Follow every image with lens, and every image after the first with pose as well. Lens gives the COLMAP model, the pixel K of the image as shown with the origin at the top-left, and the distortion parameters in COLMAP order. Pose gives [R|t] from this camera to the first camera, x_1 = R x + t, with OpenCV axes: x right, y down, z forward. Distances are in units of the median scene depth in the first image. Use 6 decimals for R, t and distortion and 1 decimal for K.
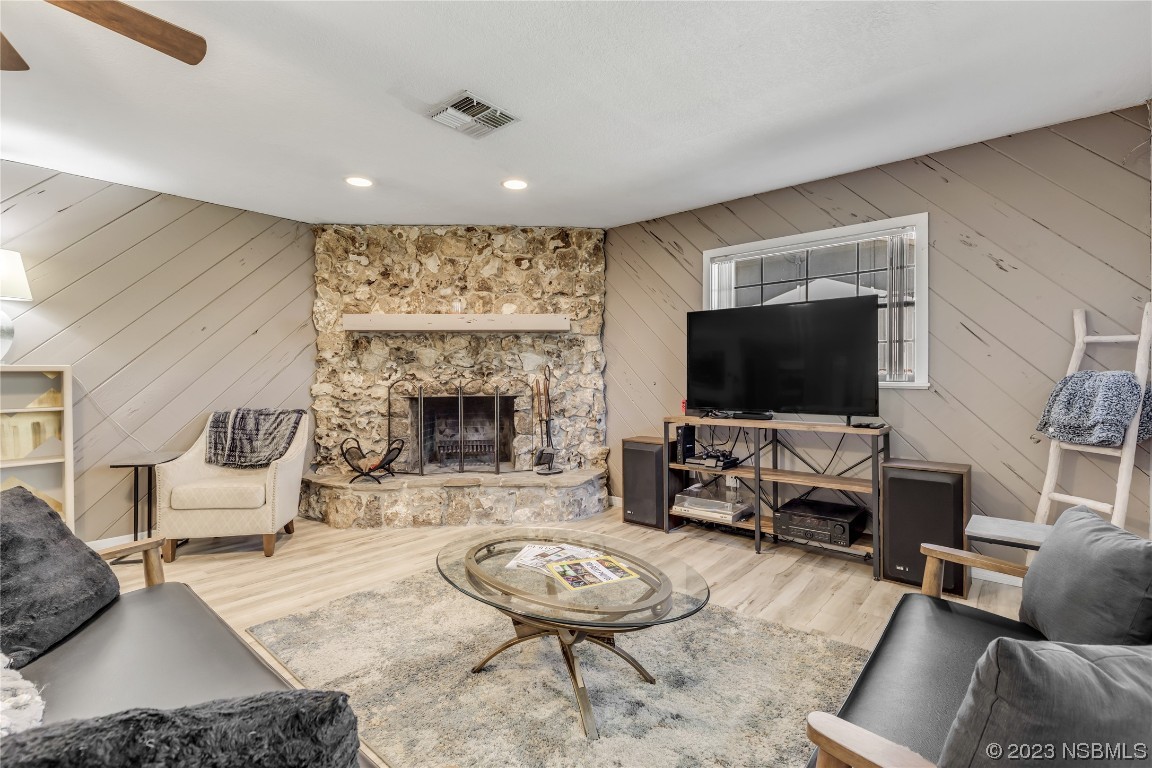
lens RADIAL K [[528.5, 0, 583.0], [0, 528.5, 373.4], [0, 0, 1]] dist [0.006458, -0.000981]
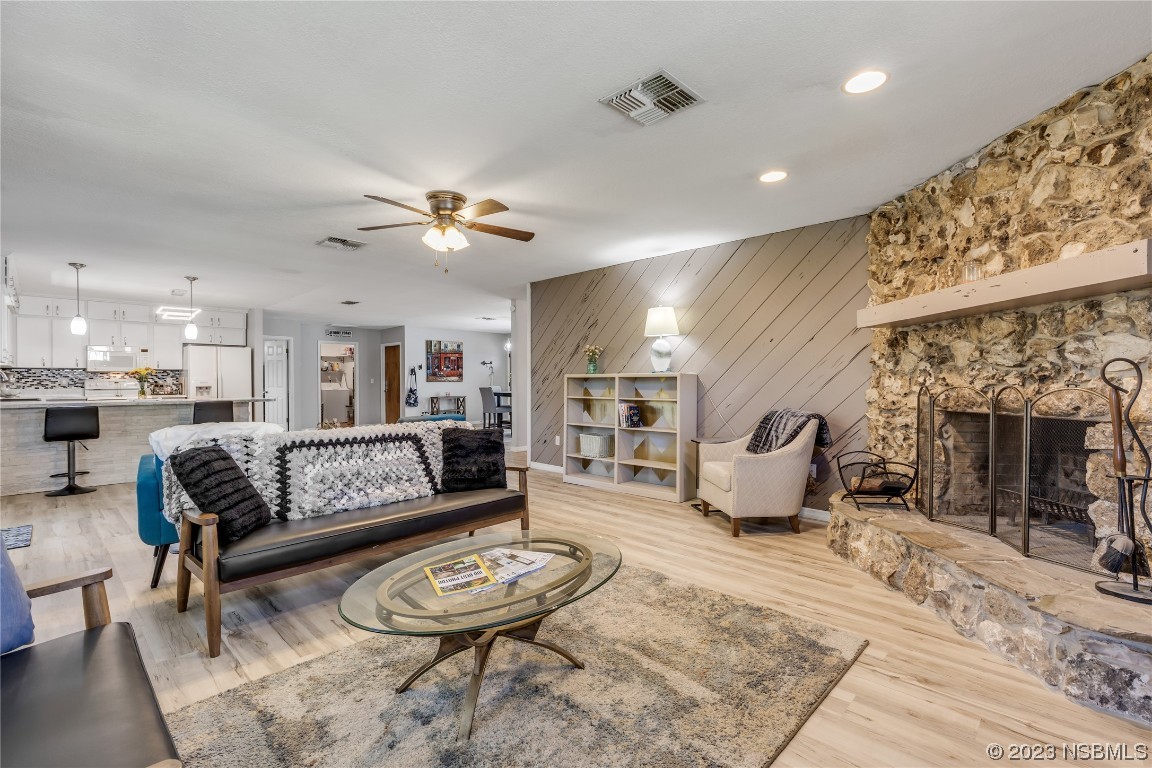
lens RADIAL K [[528.5, 0, 577.2], [0, 528.5, 382.3], [0, 0, 1]] dist [0.006458, -0.000981]
pose [[-0.078843, 0.007867, -0.996856, 0.430052], [0.002553, 0.999967, 0.007690, 0.000033], [0.996884, -0.001939, -0.078861, 0.558564]]
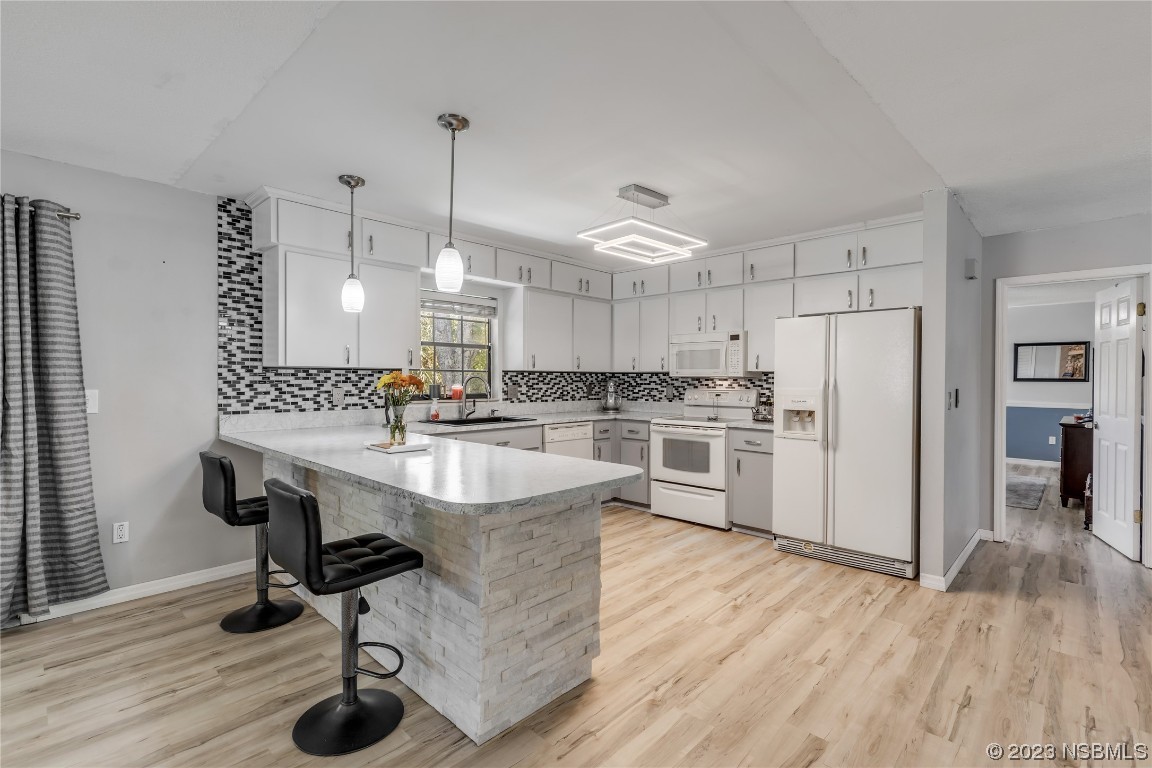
lens RADIAL K [[528.5, 0, 590.9], [0, 528.5, 383.4], [0, 0, 1]] dist [0.006458, -0.000981]
pose [[-0.999598, -0.001049, 0.028332, -1.103061], [-0.000755, 0.999946, 0.010380, -0.026184], [-0.028341, 0.010355, -0.999545, -0.045953]]
